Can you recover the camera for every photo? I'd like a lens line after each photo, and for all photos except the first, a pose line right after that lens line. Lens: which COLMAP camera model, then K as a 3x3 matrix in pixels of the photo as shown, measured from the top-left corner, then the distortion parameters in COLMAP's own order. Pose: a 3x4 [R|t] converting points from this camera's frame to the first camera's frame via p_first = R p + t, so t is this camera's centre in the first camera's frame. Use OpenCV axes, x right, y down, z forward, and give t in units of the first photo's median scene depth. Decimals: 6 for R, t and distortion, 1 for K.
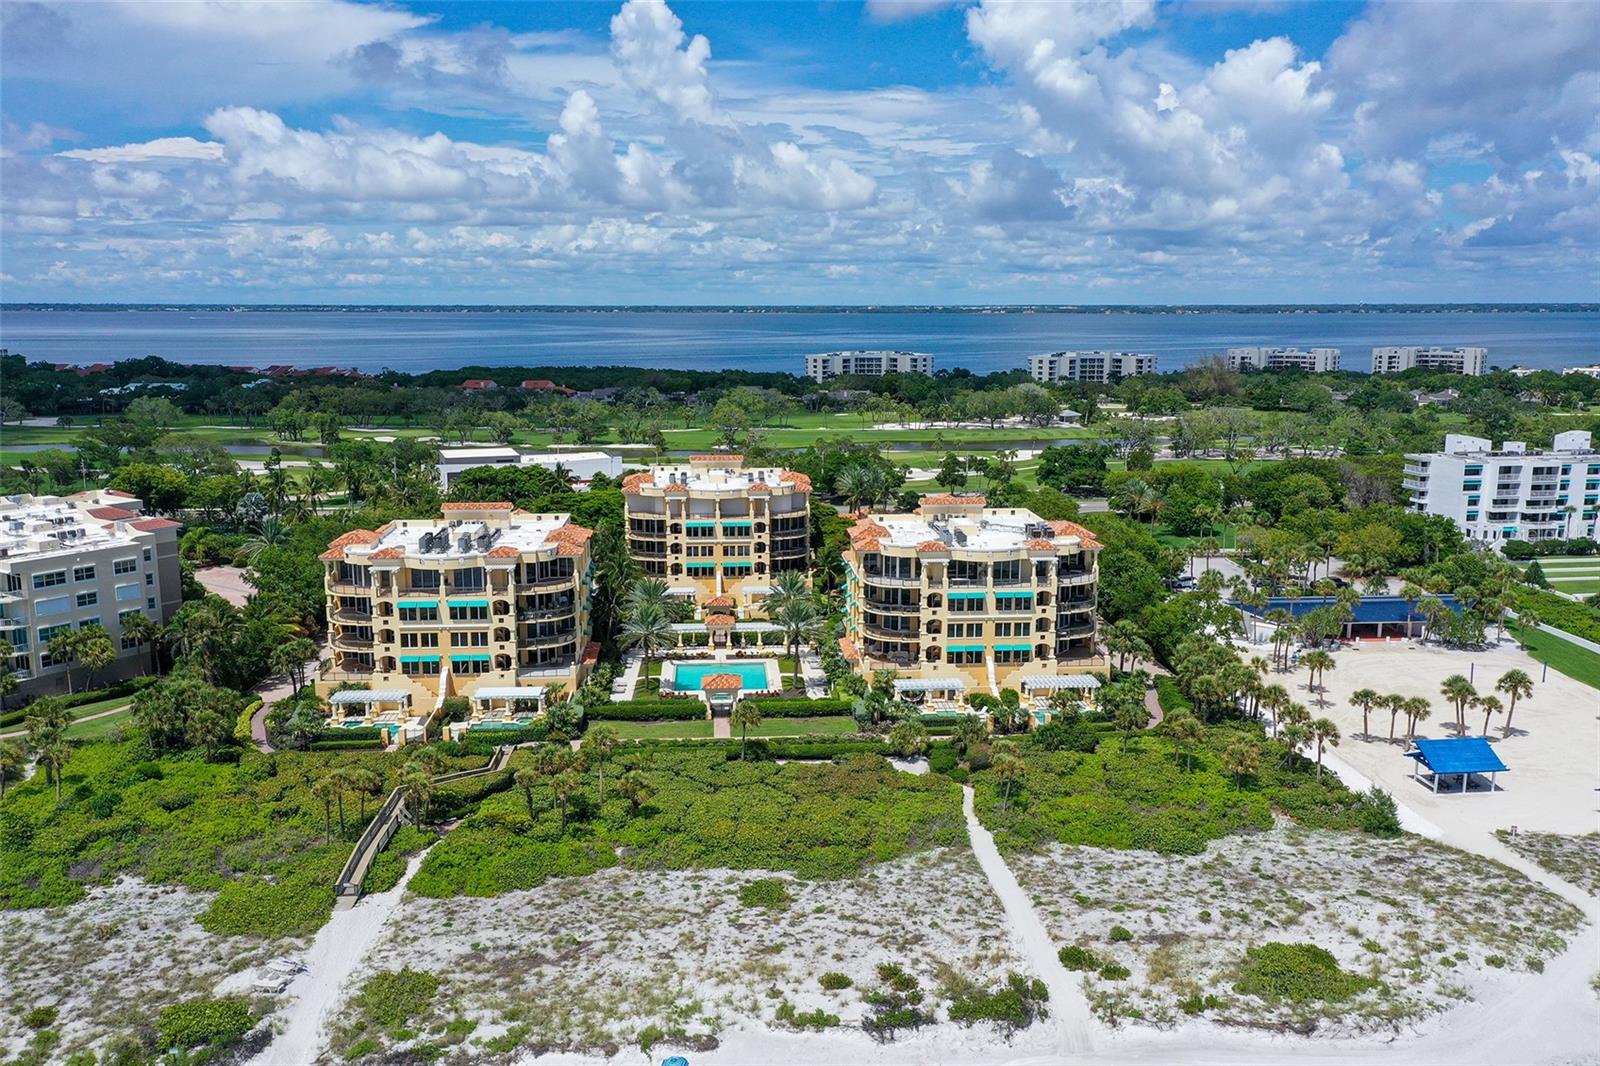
lens RADIAL K [[1307.6, 0, 800.0], [0, 1307.6, 533.0], [0, 0, 1]] dist [0.016861, 0.007020]
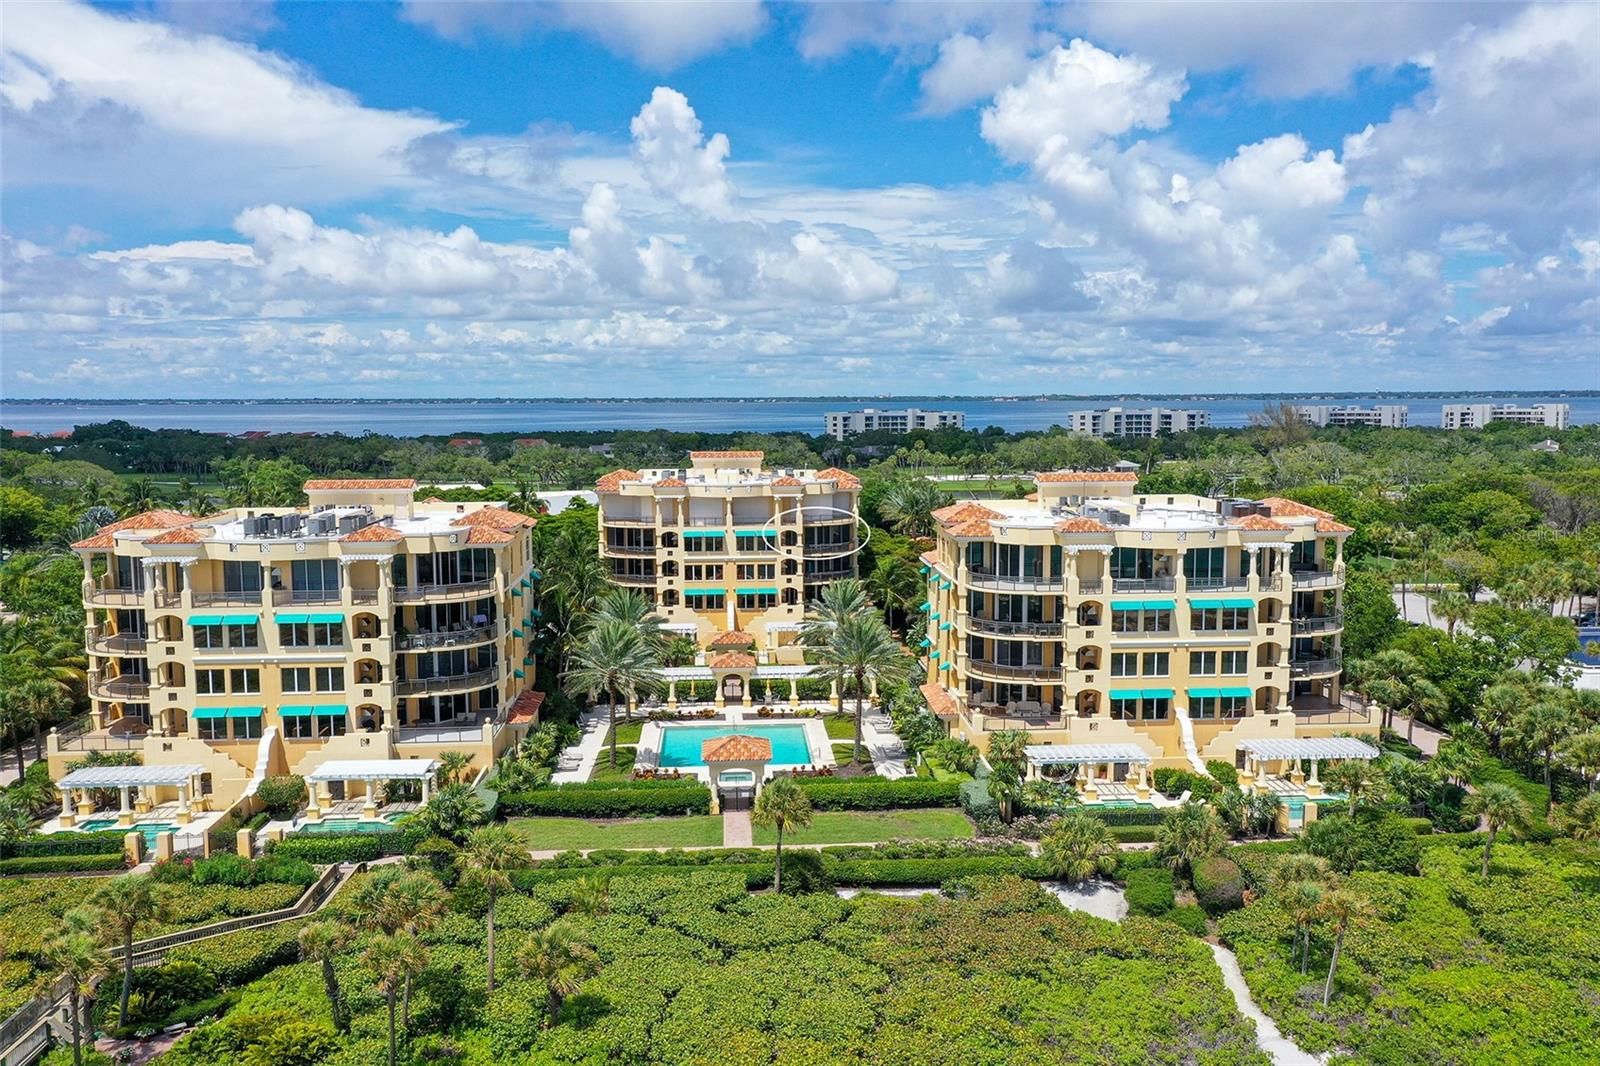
lens RADIAL K [[1307.6, 0, 800.0], [0, 1307.6, 533.0], [0, 0, 1]] dist [0.016861, 0.007020]
pose [[0.999956, -0.004192, -0.008353, -0.025126], [0.003588, 0.997460, -0.071134, 0.056645], [0.008630, 0.071101, 0.997432, 0.392824]]
